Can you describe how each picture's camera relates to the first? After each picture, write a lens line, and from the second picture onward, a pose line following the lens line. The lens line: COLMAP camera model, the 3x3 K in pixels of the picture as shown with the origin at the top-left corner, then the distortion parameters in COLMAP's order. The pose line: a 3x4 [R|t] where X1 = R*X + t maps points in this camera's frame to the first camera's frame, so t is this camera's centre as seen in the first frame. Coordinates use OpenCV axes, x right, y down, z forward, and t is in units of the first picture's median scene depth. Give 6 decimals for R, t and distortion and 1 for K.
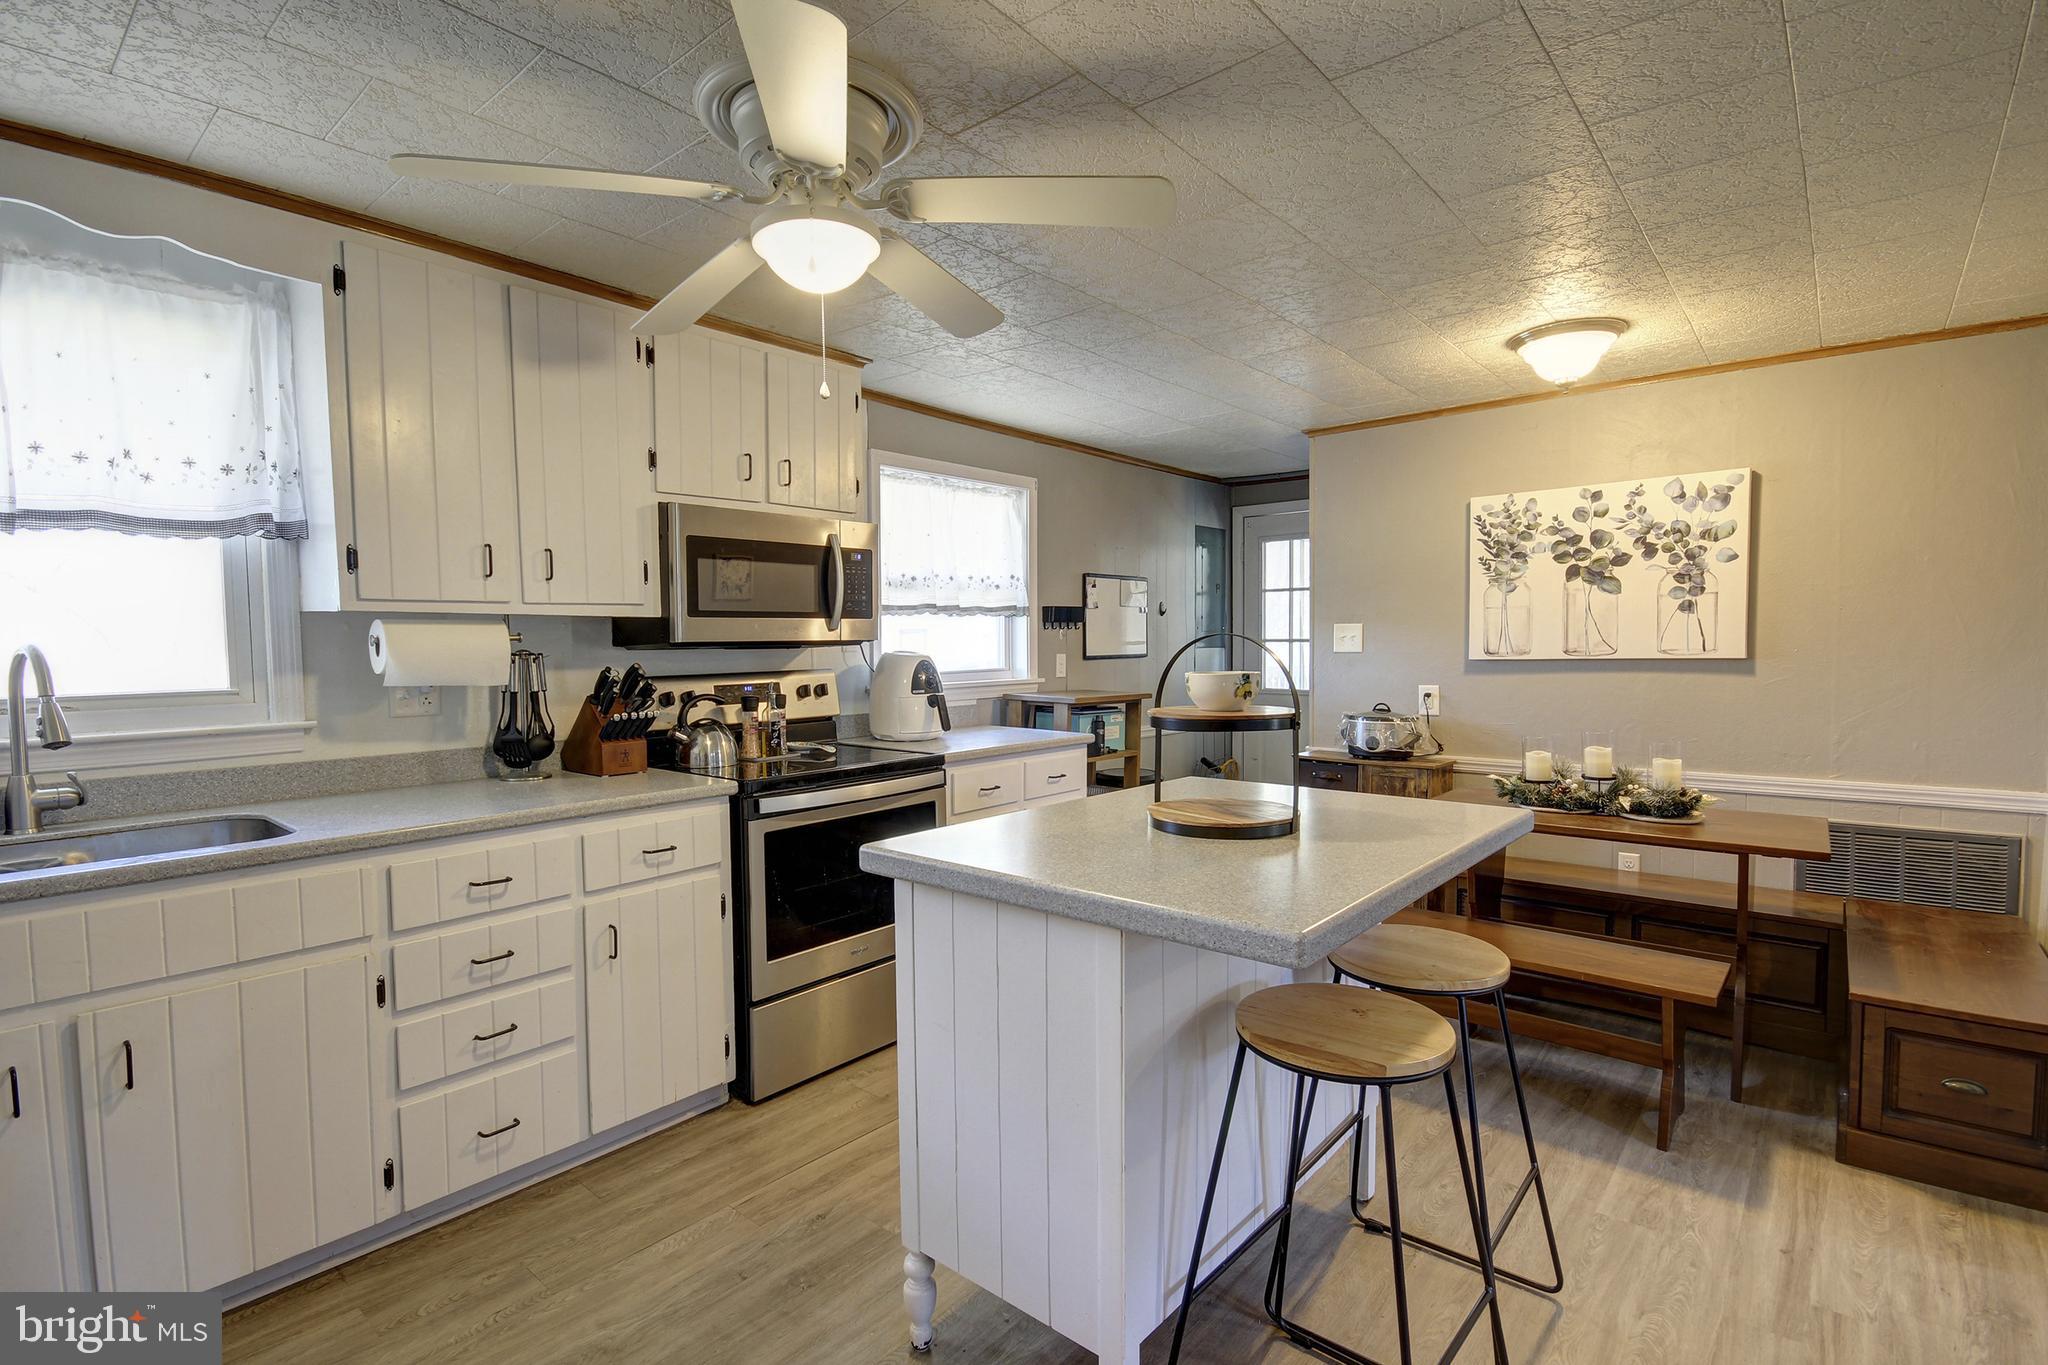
lens RADIAL K [[973.5, 0, 1009.0], [0, 973.5, 685.9], [0, 0, 1]] dist [-0.004687, -0.000559]
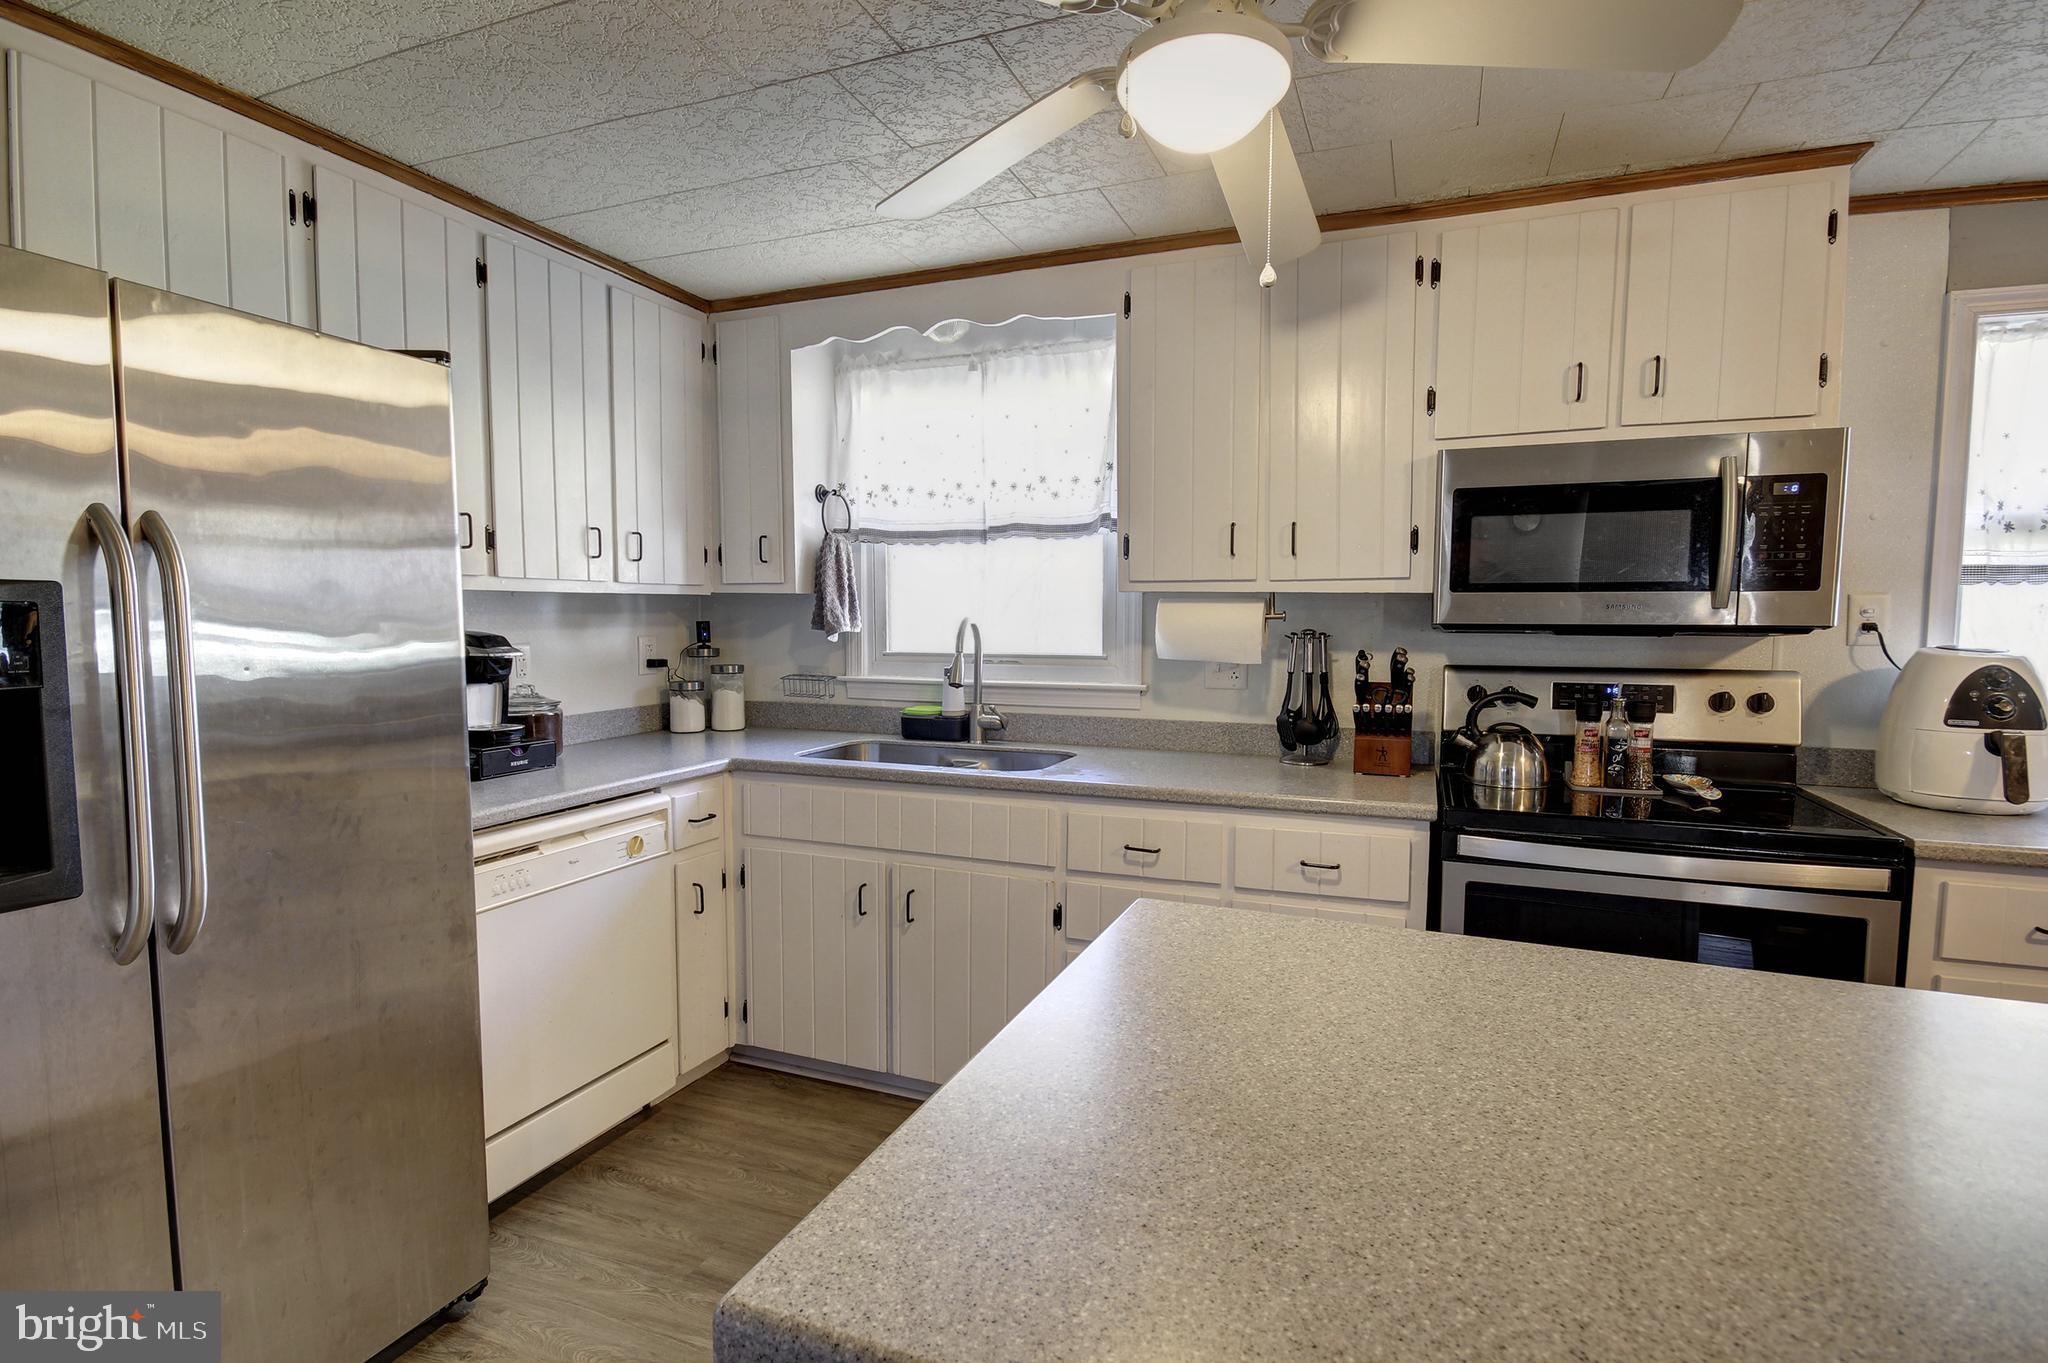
lens RADIAL K [[973.5, 0, 1009.0], [0, 973.5, 684.9], [0, 0, 1]] dist [-0.004687, -0.000559]
pose [[0.325530, 0.072617, -0.942739, 0.311117], [-0.056444, 0.996761, 0.057288, -0.020446], [0.943845, 0.034563, 0.328575, 0.404738]]
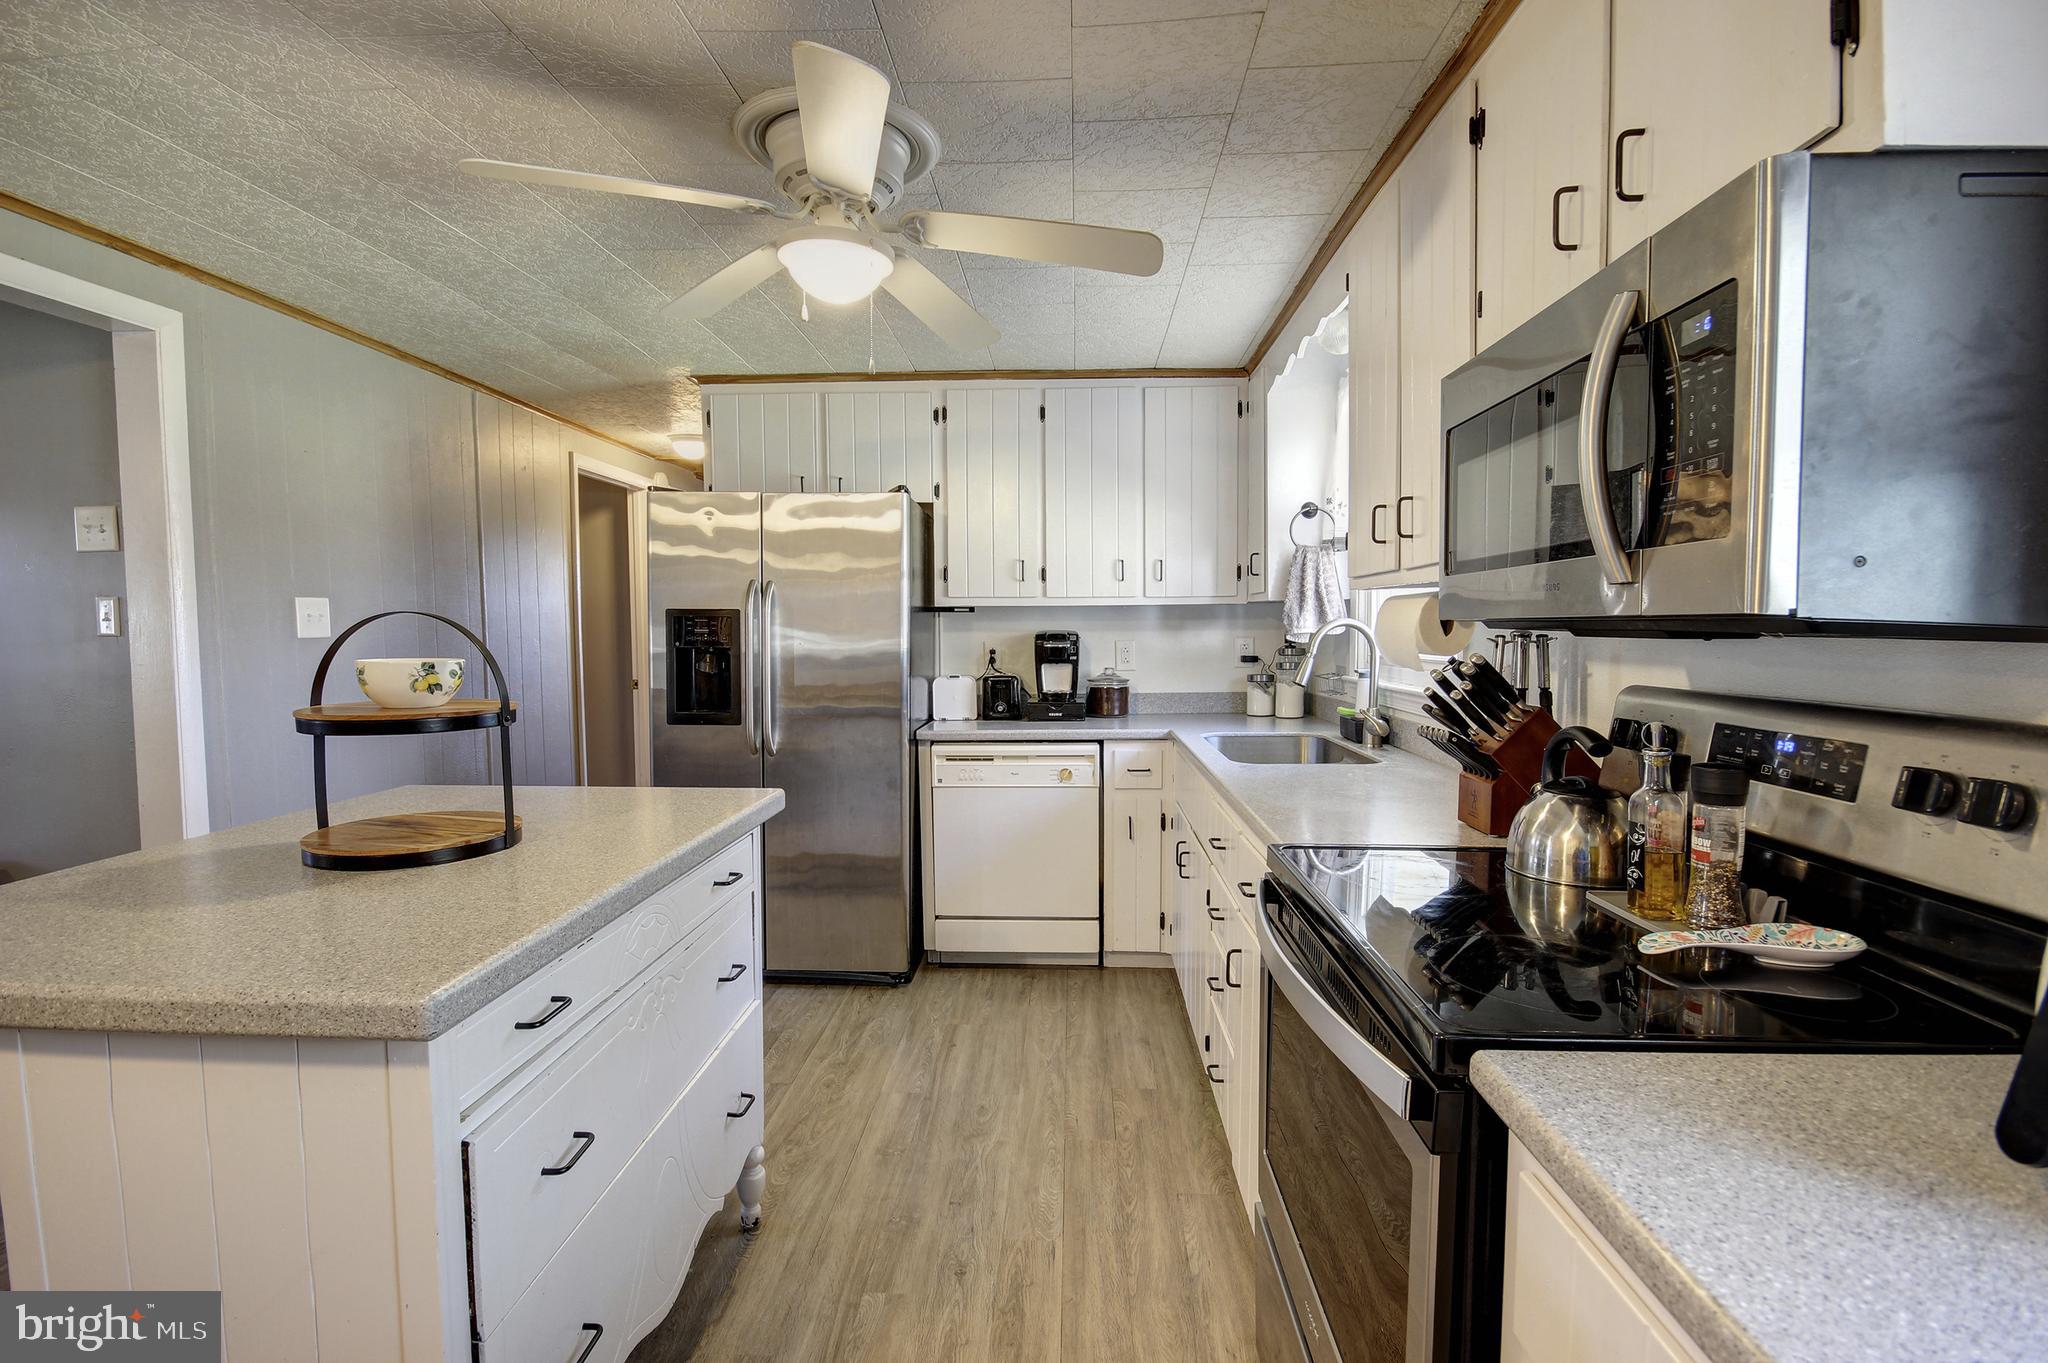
lens RADIAL K [[937.5, 0, 1024.0], [0, 937.5, 681.5], [0, 0, 1]] dist [-0.002243, -0.000144]
pose [[-0.782515, 0.044194, -0.621062, 0.209281], [-0.026103, 0.994272, 0.103641, -0.059796], [0.622085, 0.097312, -0.776879, 1.294428]]
